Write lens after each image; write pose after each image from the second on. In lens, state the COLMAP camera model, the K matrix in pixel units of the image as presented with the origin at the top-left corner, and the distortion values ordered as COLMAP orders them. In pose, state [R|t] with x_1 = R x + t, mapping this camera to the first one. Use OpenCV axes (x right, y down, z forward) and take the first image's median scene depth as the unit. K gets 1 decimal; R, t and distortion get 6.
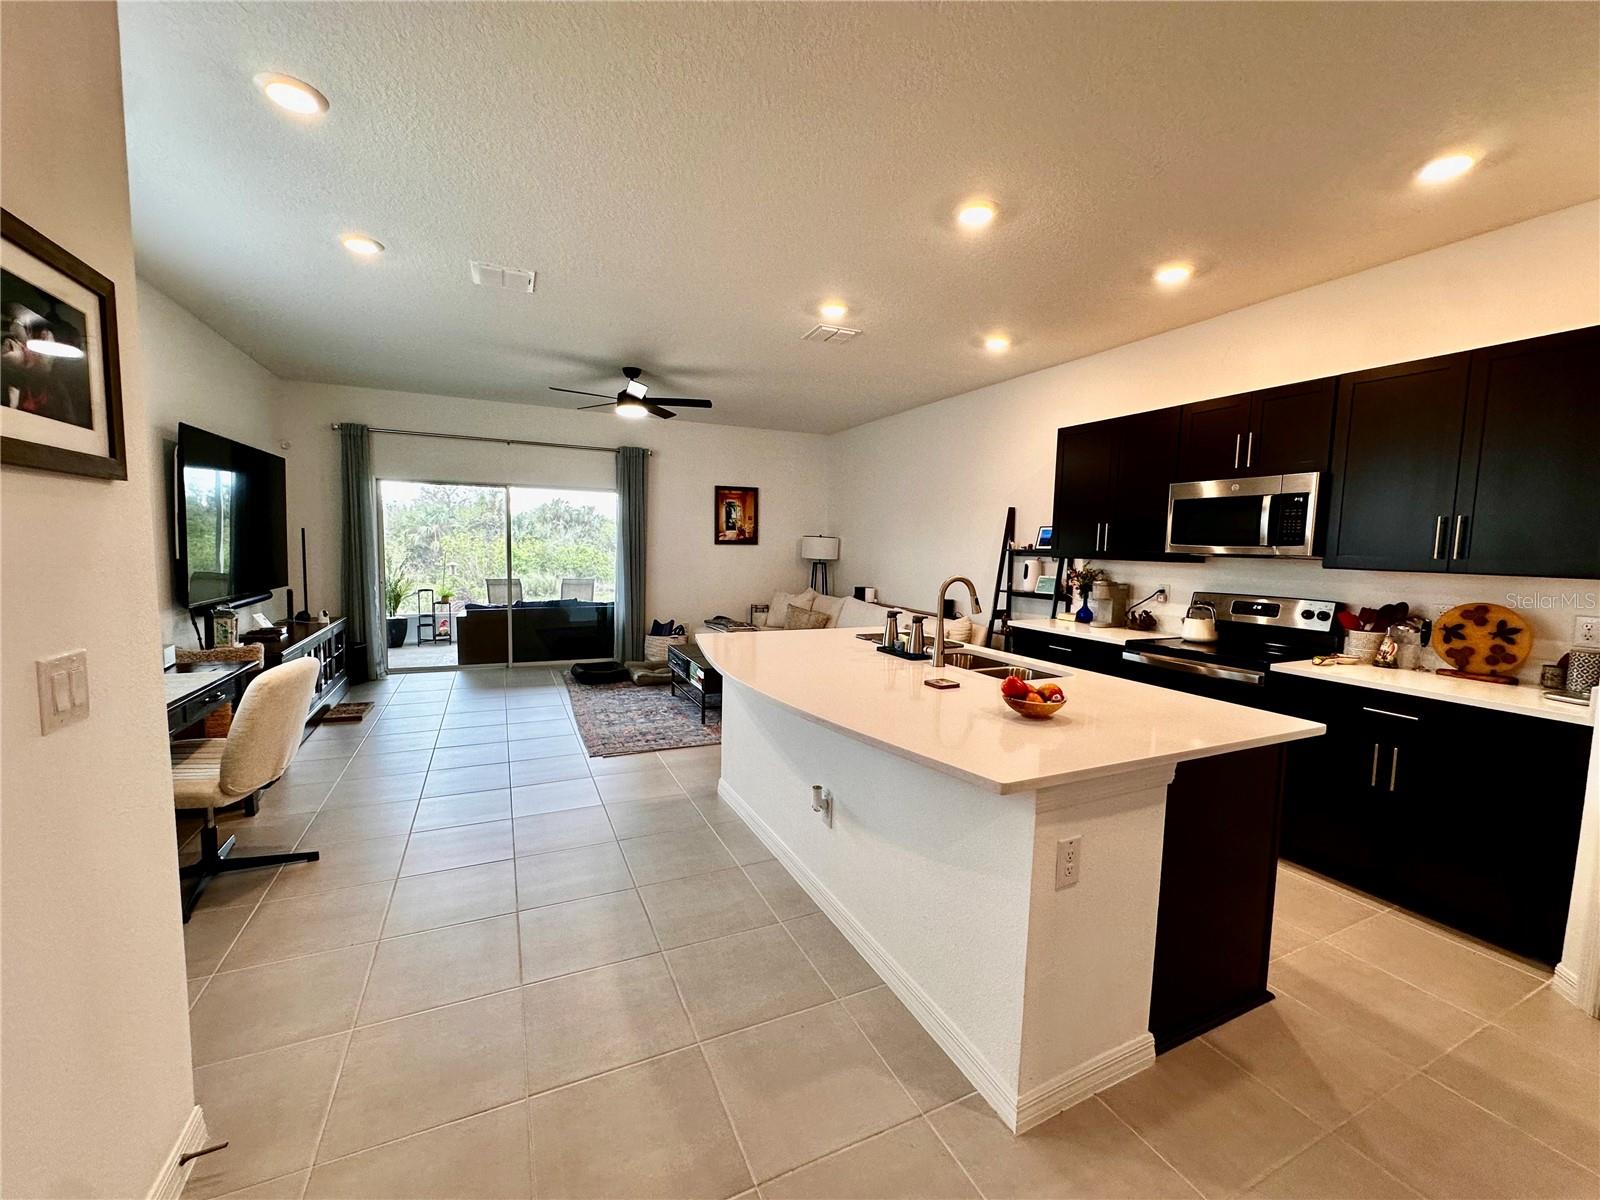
lens RADIAL K [[640.7, 0, 796.8], [0, 640.7, 596.3], [0, 0, 1]] dist [-0.003192, 0.000925]
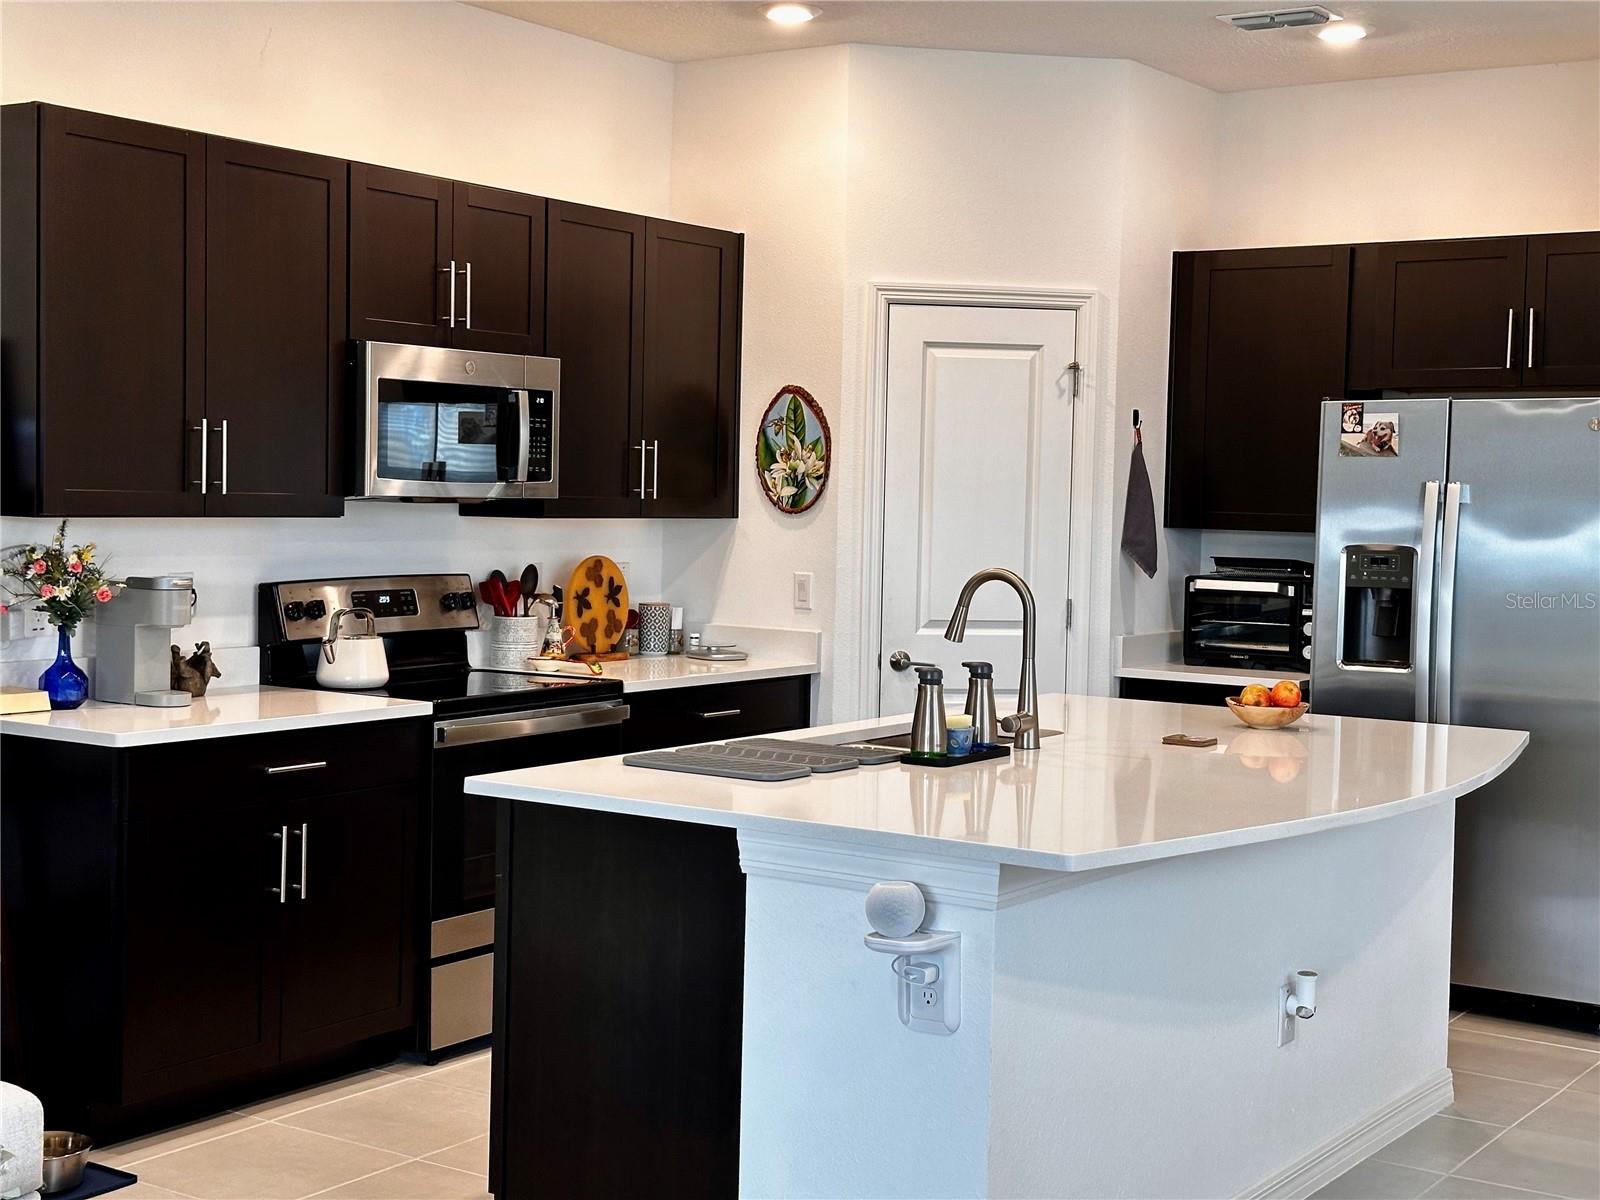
lens RADIAL K [[2229.2, 0, 770.6], [0, 2229.2, 585.3], [0, 0, 1]] dist [0.113498, 0.000000]
pose [[-0.504944, -0.074932, 0.859894, -0.659471], [0.036364, 0.993494, 0.107927, -0.120845], [-0.862386, 0.085766, -0.498933, 1.133069]]
